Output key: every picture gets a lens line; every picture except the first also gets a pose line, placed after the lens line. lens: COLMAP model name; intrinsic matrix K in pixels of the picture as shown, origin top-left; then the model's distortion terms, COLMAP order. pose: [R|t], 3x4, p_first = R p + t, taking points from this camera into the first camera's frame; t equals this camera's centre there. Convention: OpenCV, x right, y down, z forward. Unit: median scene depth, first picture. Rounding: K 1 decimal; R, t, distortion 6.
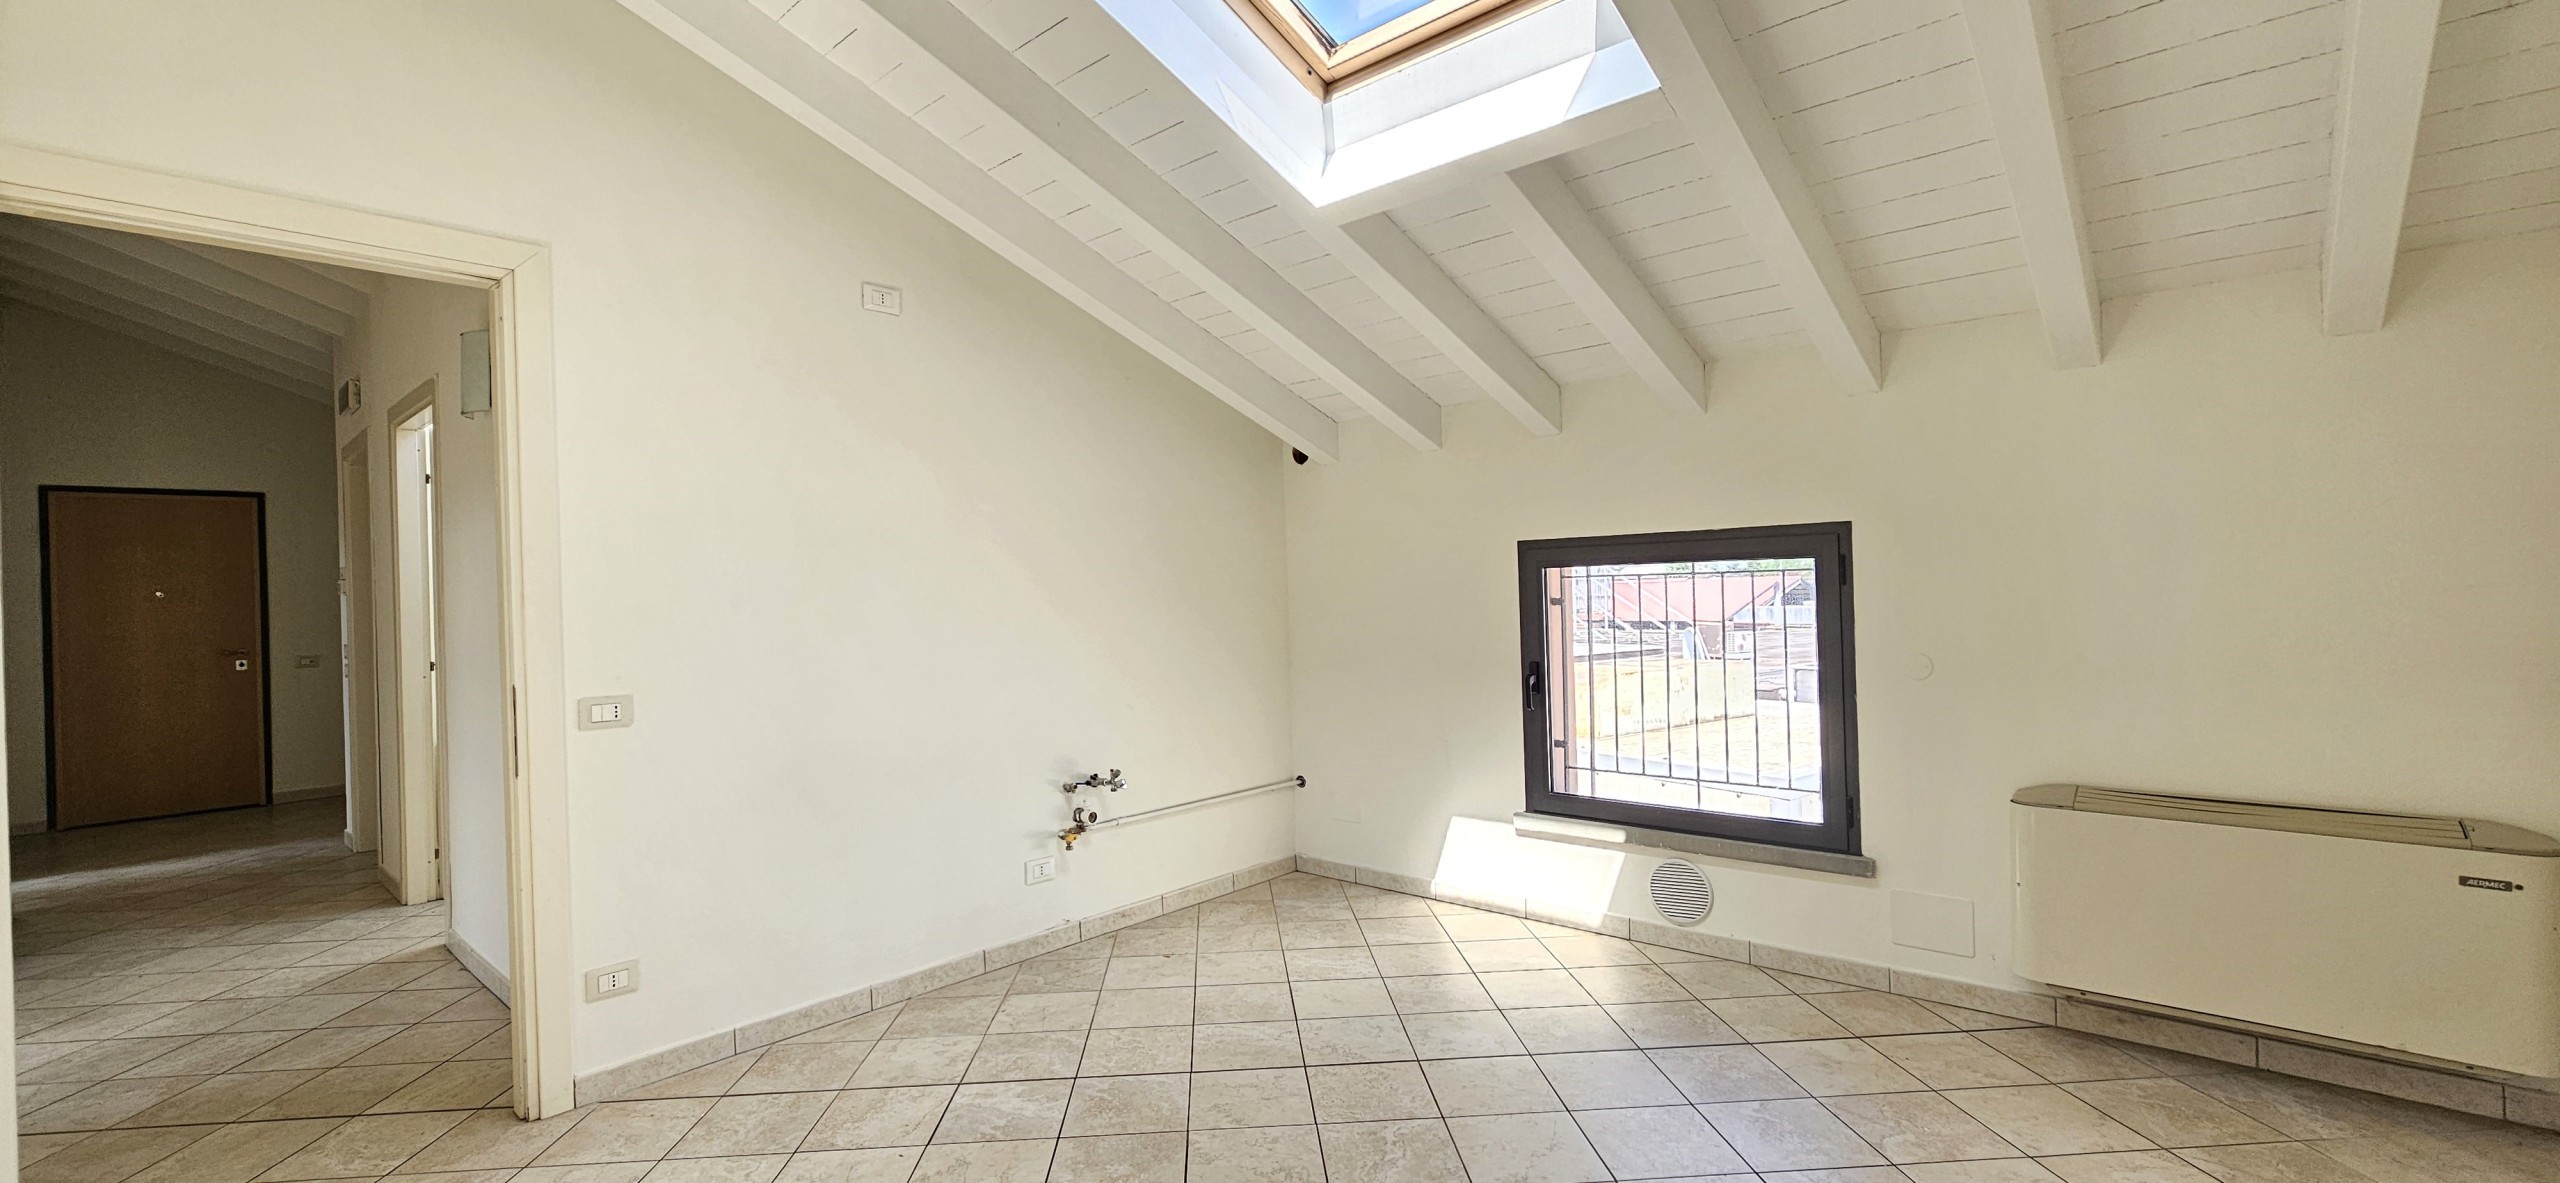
lens RADIAL K [[1043.3, 0, 1255.2], [0, 1043.3, 592.0], [0, 0, 1]] dist [0.008468, 0.000656]
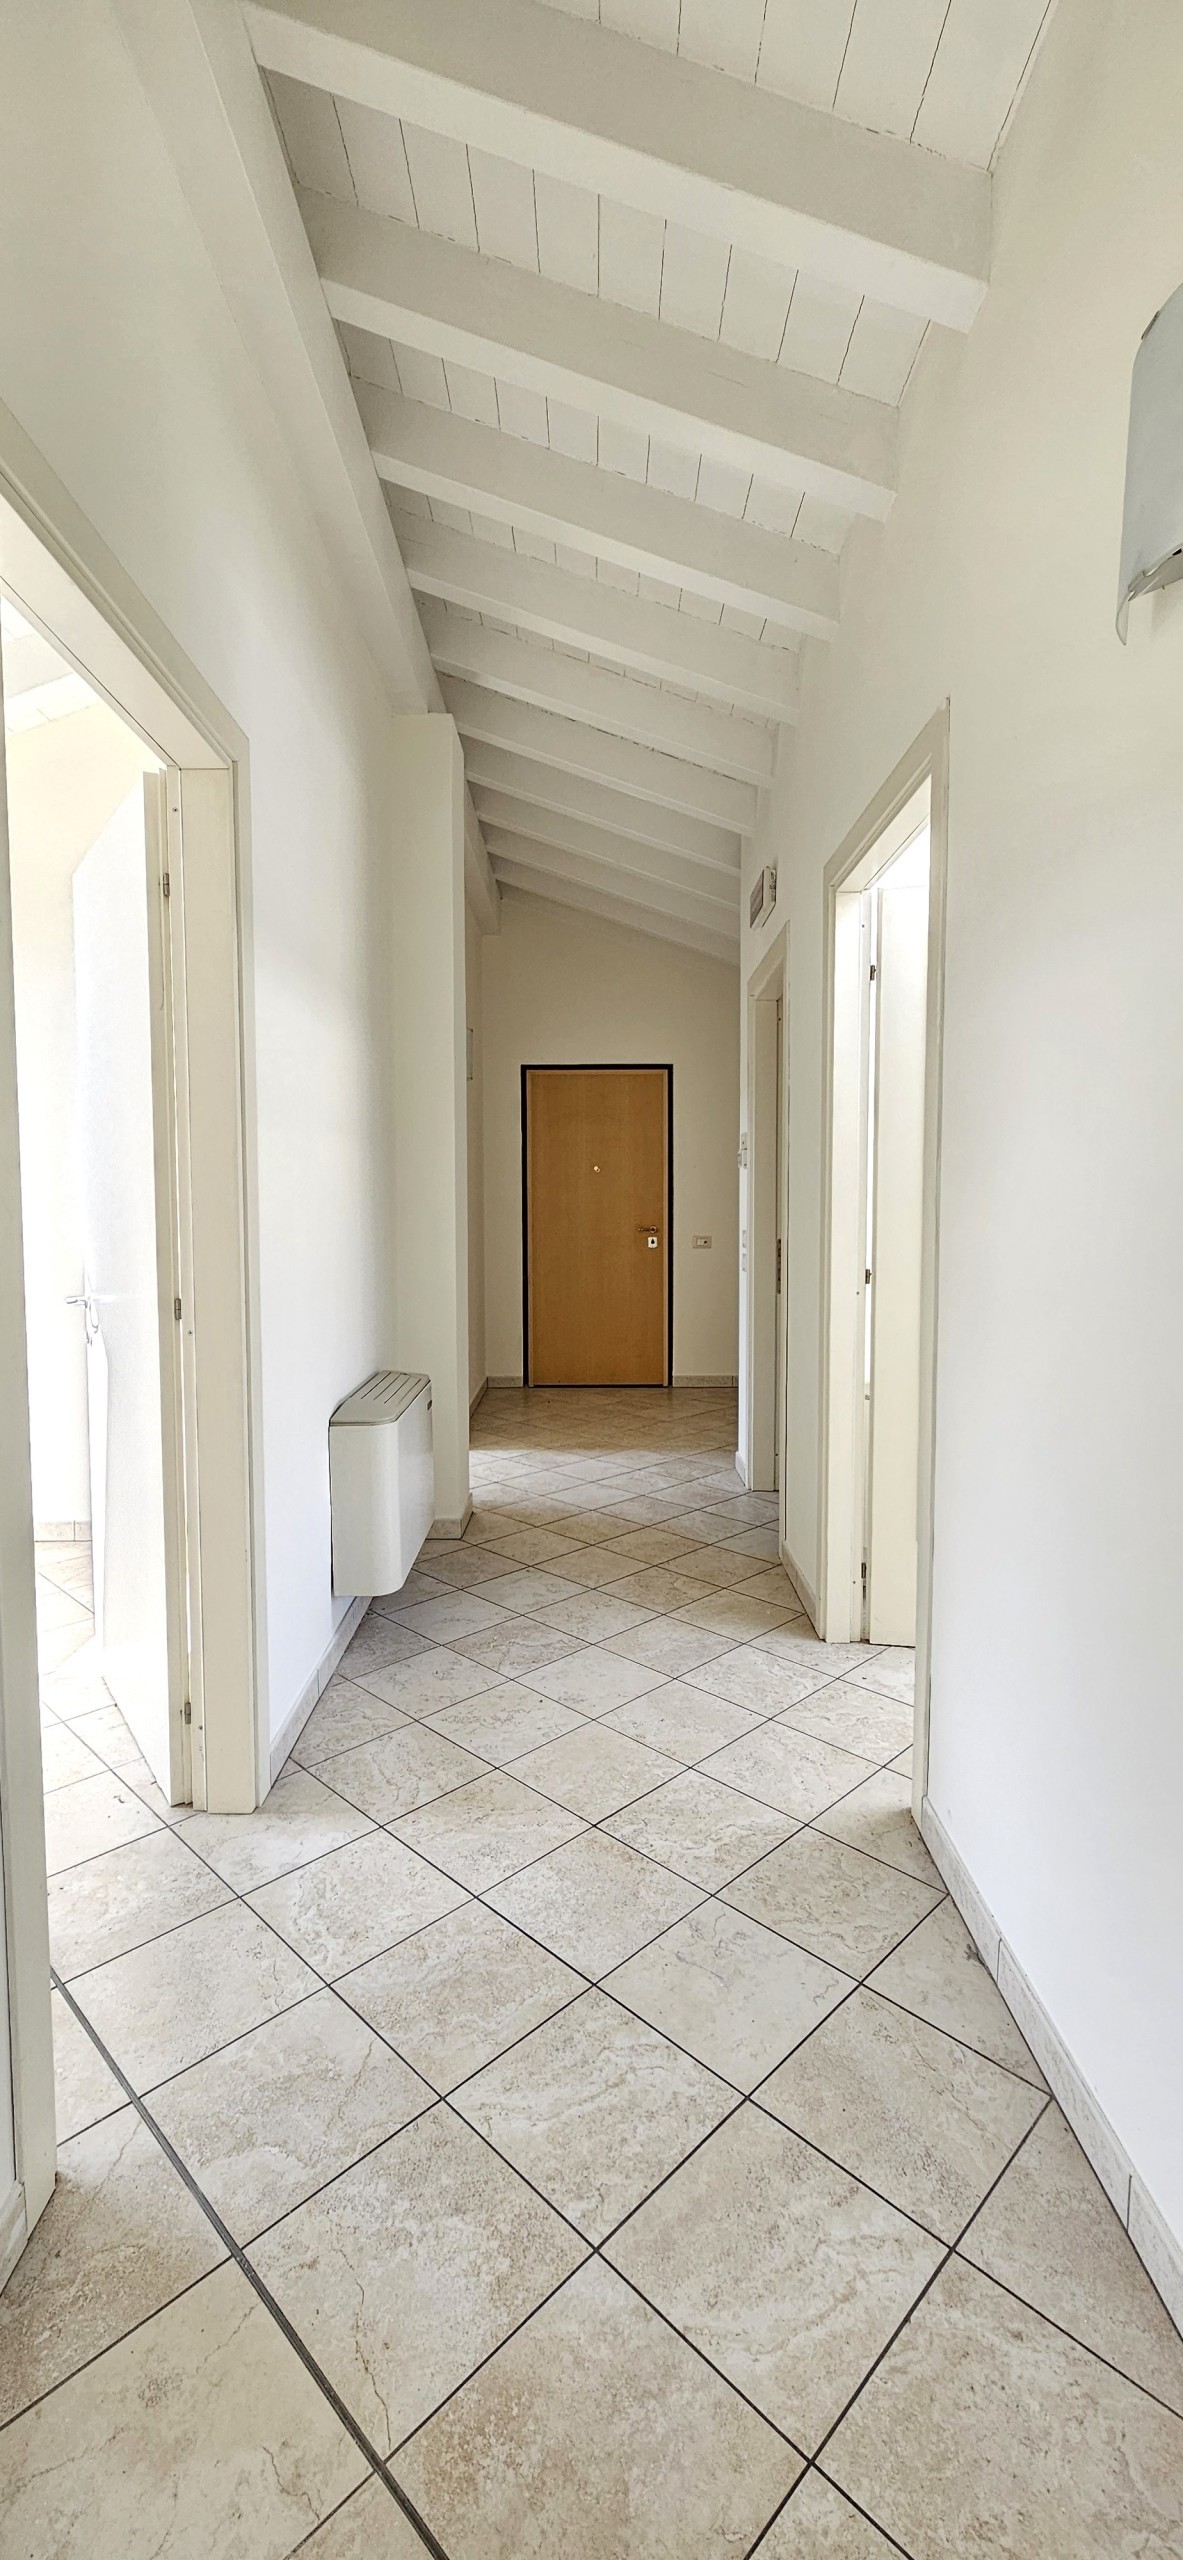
lens RADIAL K [[1043.3, 0, 603.8], [0, 1043.3, 1258.0], [0, 0, 1]] dist [0.008468, 0.000656]
pose [[0.685486, 0.069063, -0.724803, -0.370393], [-0.017559, 0.996770, 0.078371, 0.011321], [0.727874, -0.040995, 0.684484, 0.385645]]
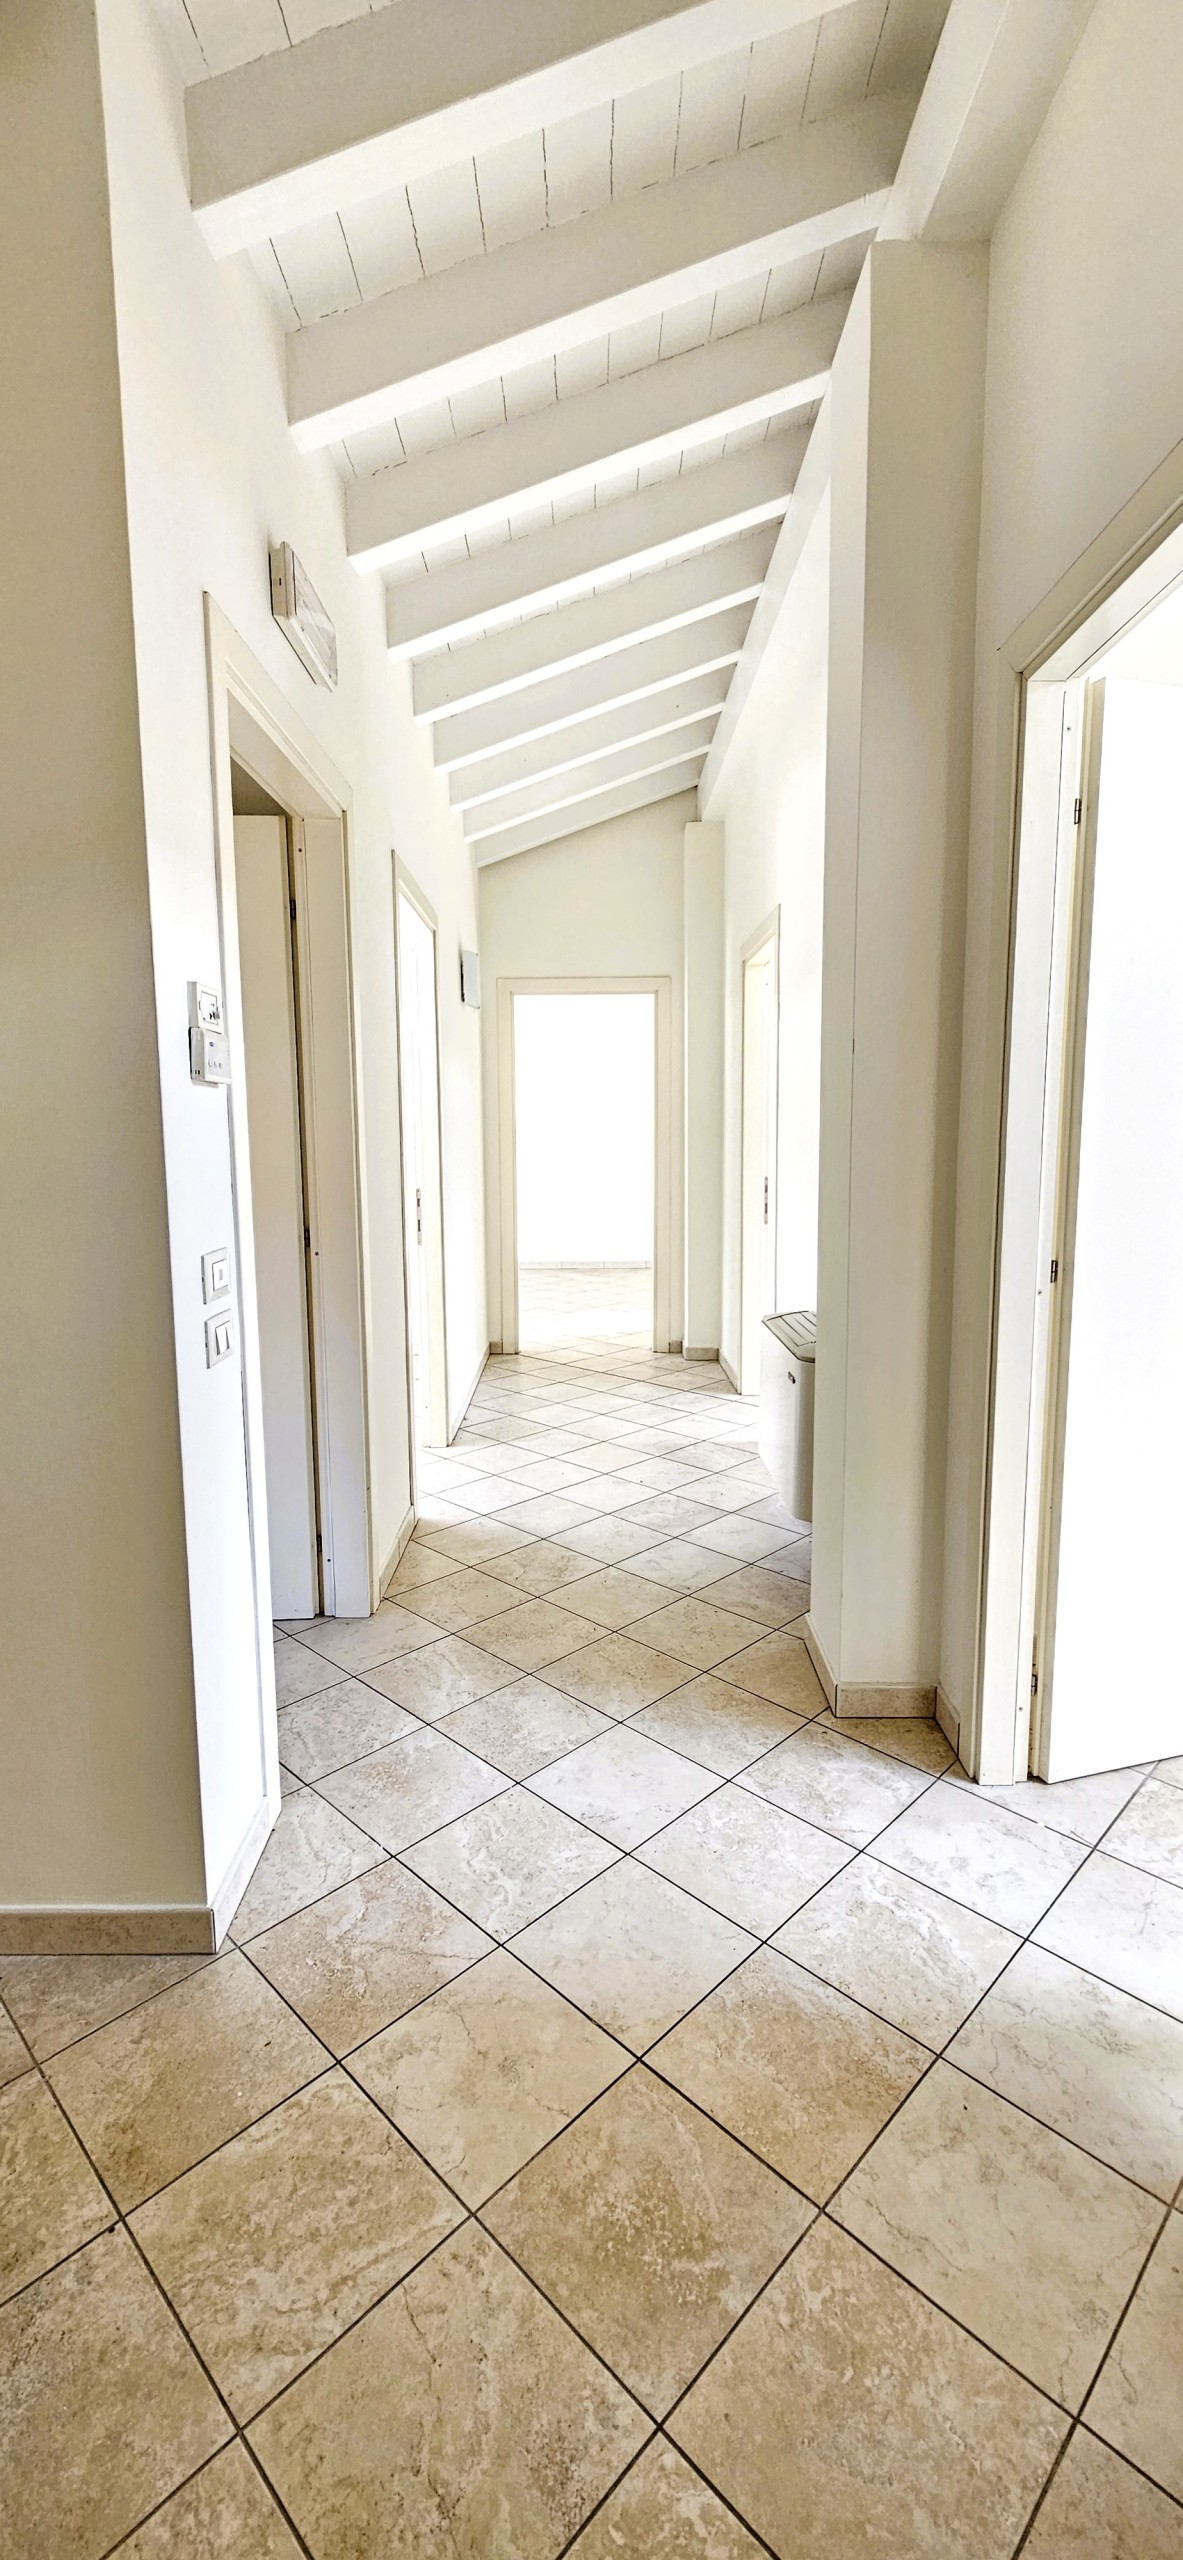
lens RADIAL K [[1043.3, 0, 596.7], [0, 1043.3, 1268.1], [0, 0, 1]] dist [0.008468, 0.000656]
pose [[-0.682871, -0.062598, 0.727852, -1.189164], [0.029248, 0.993181, 0.112857, 0.024831], [-0.729953, 0.098355, -0.676384, 1.152907]]
